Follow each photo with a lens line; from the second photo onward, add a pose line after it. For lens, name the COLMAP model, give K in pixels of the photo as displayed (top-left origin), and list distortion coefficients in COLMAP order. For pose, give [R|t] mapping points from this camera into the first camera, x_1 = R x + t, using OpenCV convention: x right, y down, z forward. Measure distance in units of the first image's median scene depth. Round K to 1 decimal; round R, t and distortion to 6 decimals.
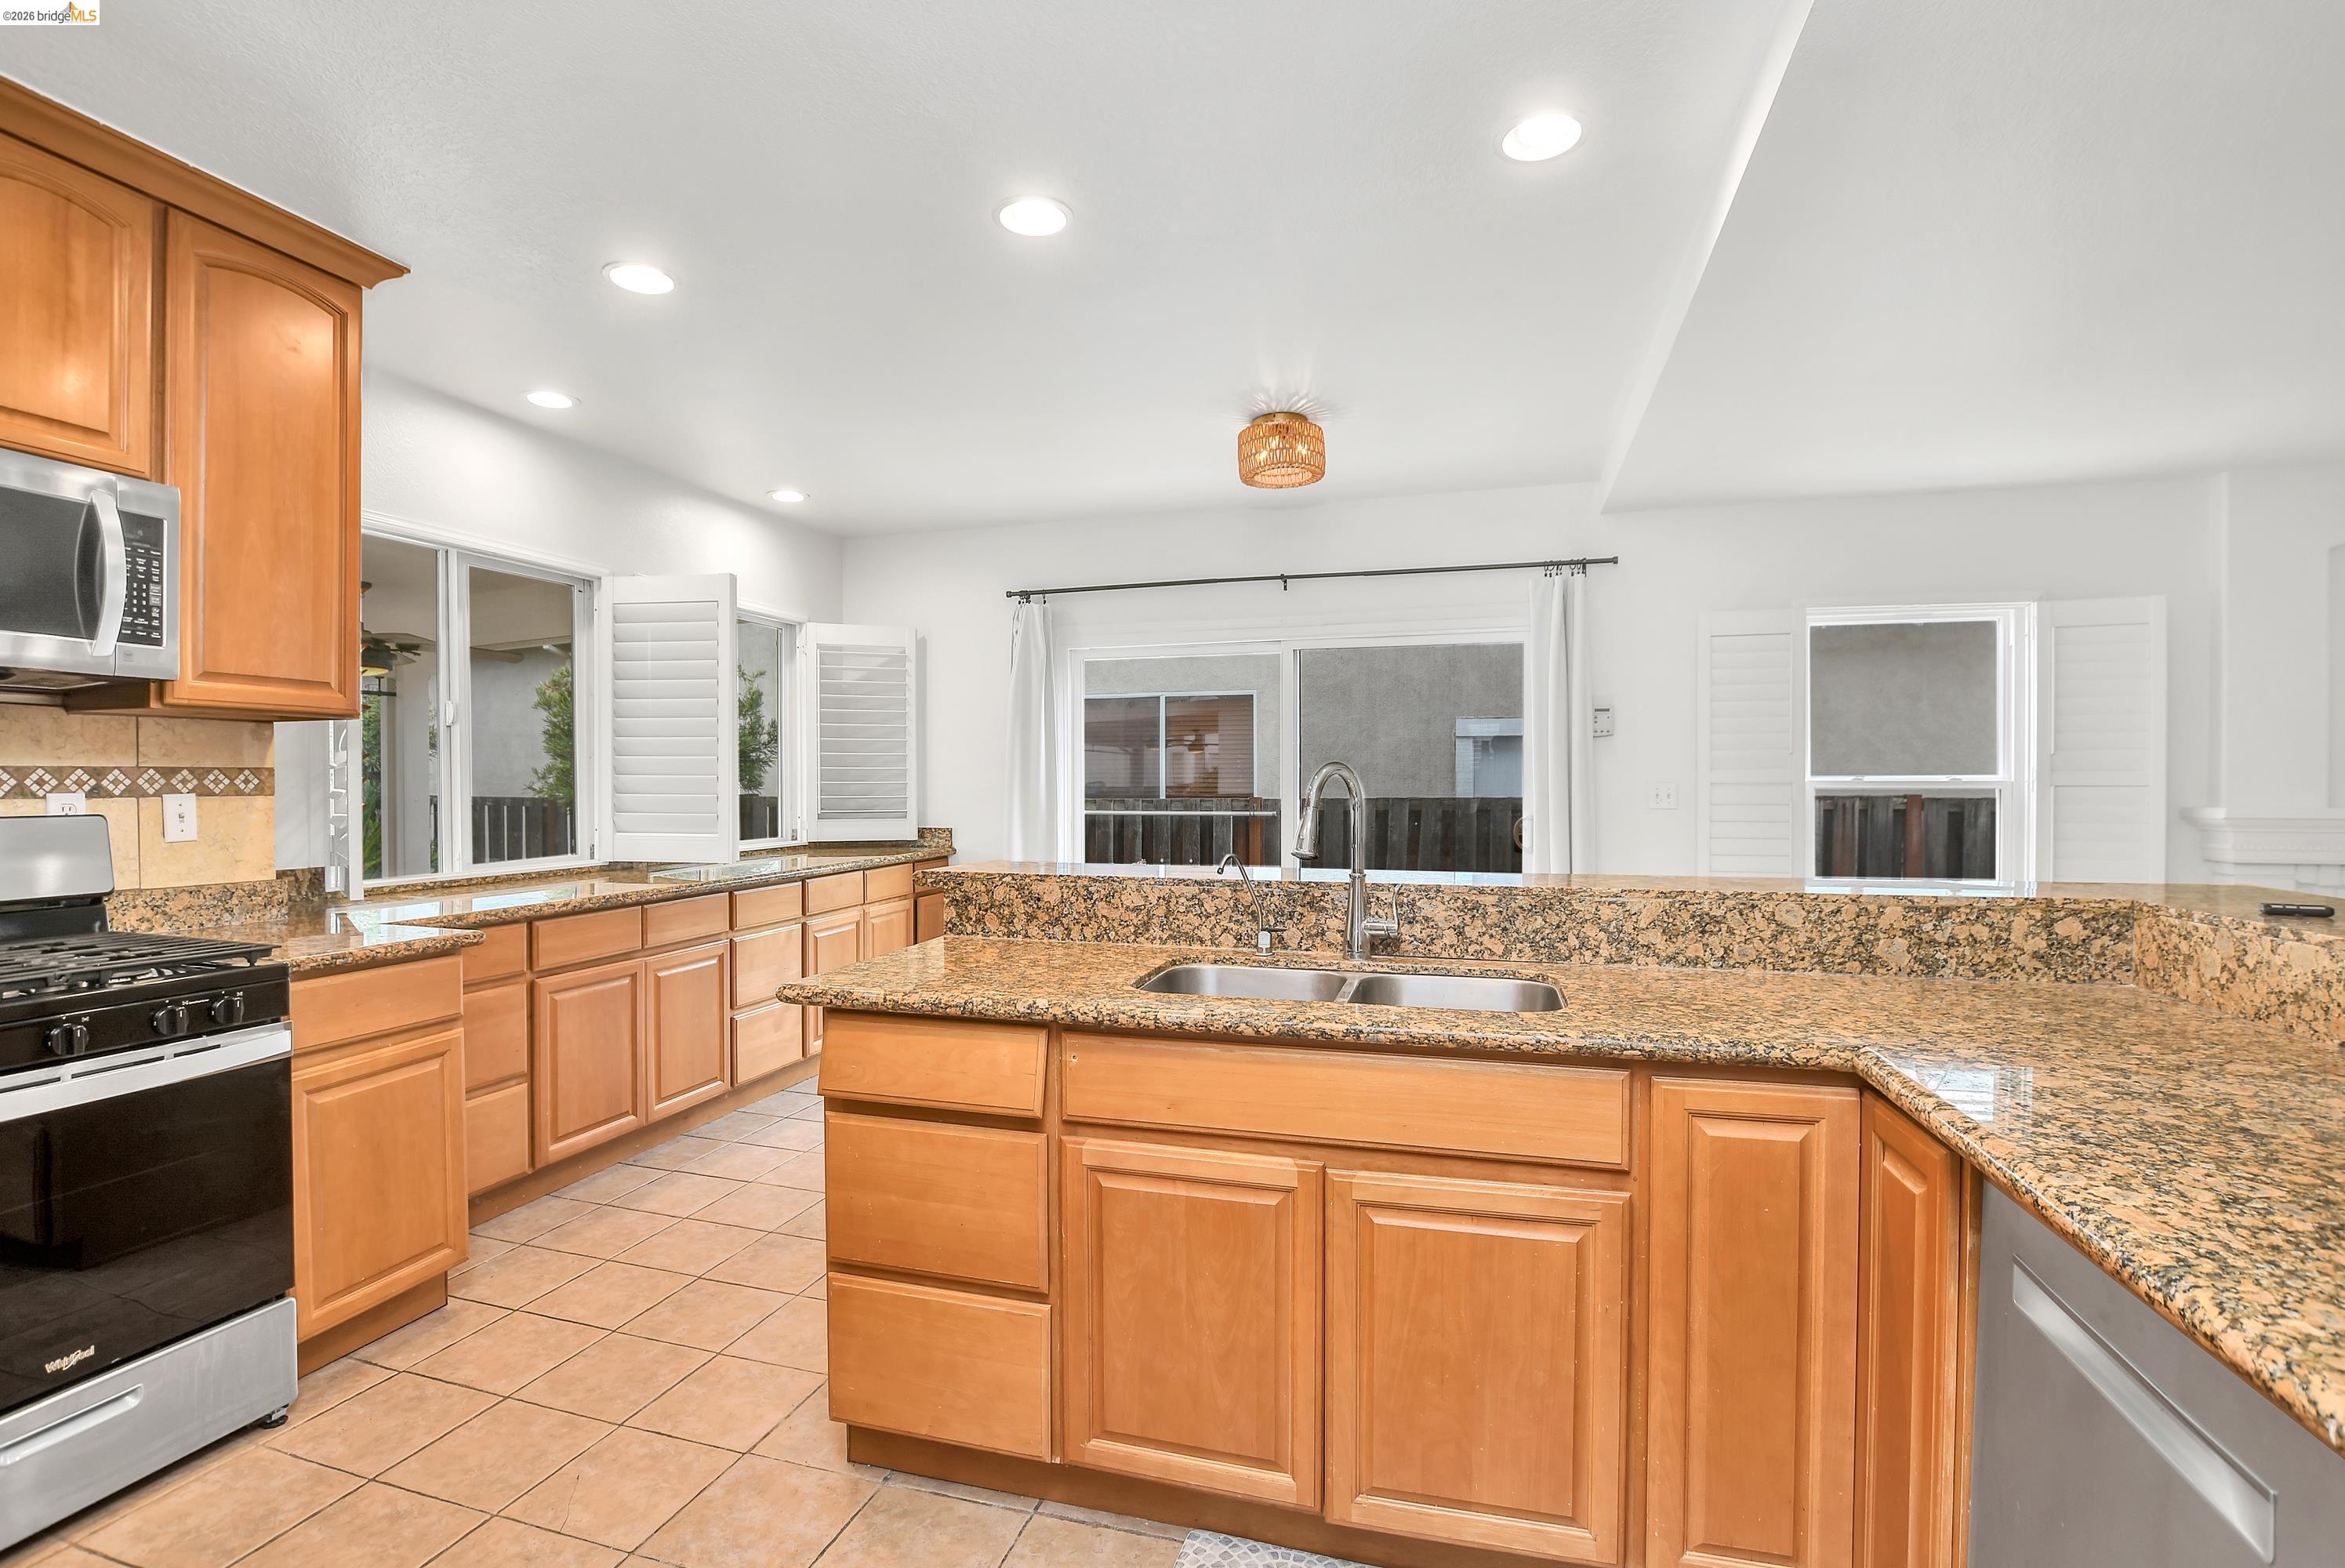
lens RADIAL K [[1130.6, 0, 1172.5], [0, 1130.6, 784.0], [0, 0, 1]] dist [-0.015181, 0.000908]
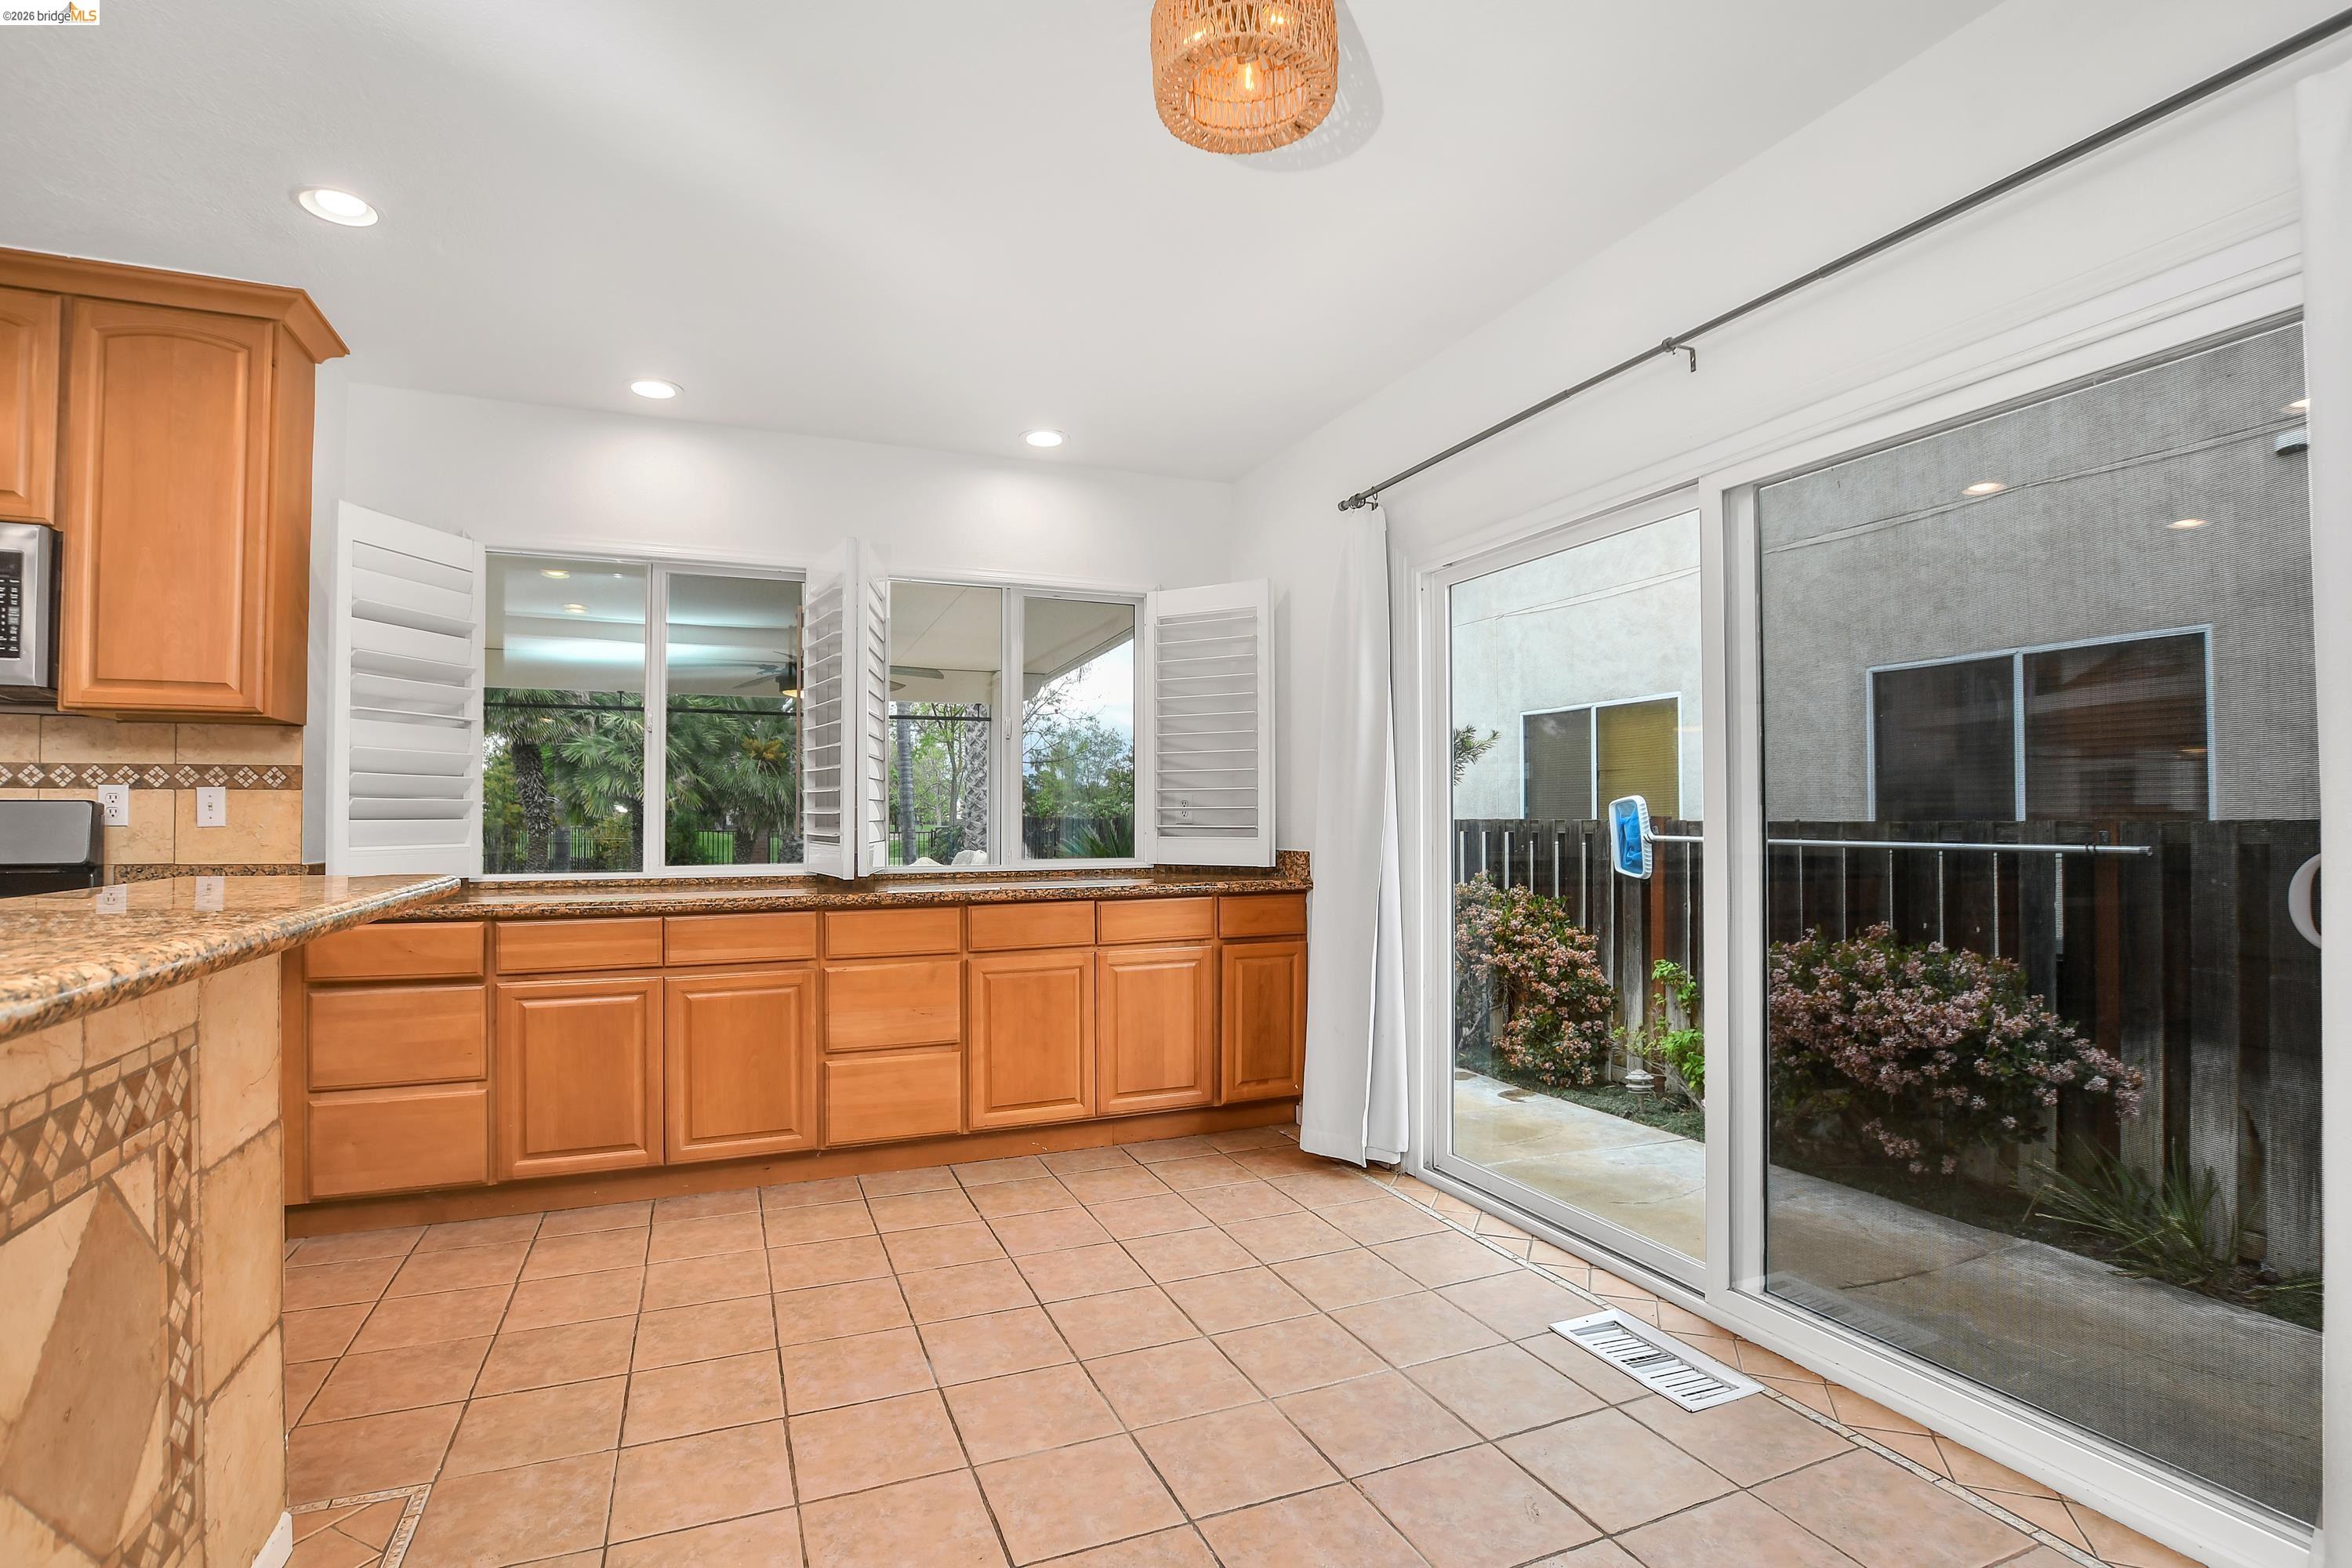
lens RADIAL K [[1125.2, 0, 1047.6], [0, 1125.2, 792.7], [0, 0, 1]] dist [-0.033318, 0.000678]
pose [[0.608941, -0.016575, -0.793042, 0.586133], [-0.001525, 0.999755, -0.022066, 0.038892], [0.793214, 0.014646, 0.608767, 0.968238]]
